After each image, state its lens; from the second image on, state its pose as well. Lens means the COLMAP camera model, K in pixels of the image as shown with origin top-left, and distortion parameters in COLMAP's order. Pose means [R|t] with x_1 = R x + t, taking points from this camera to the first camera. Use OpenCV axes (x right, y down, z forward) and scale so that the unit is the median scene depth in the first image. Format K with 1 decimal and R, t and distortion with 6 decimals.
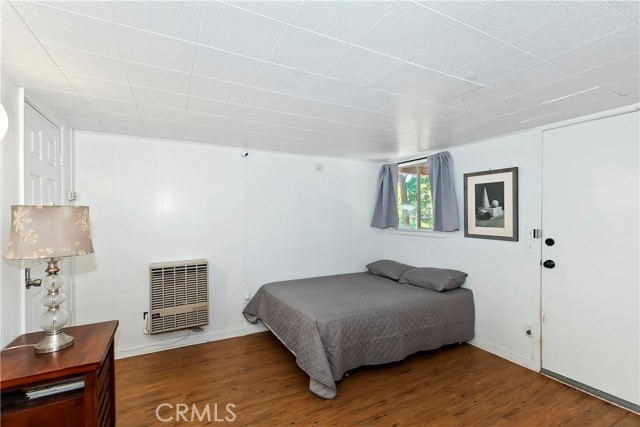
lens RADIAL K [[295.4, 0, 320.6], [0, 295.4, 212.2], [0, 0, 1]] dist [0.000893, 0.000092]
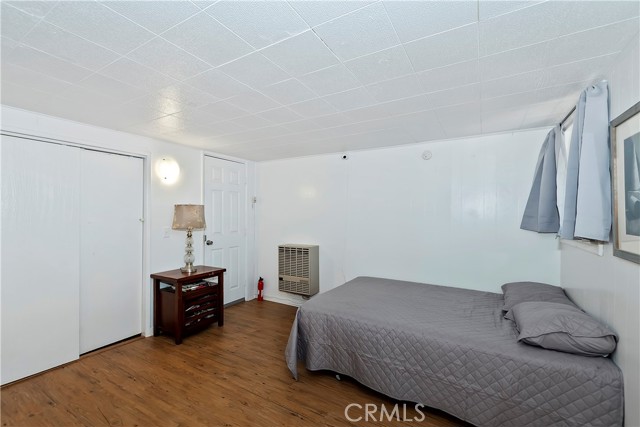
lens RADIAL K [[284.0, 0, 312.6], [0, 284.0, 214.1], [0, 0, 1]] dist [0.001771, 0.000103]
pose [[0.499596, 0.004559, -0.866246, 0.718697], [0.002038, 0.999977, 0.006438, 0.015302], [0.866256, -0.004982, 0.499575, 0.404127]]
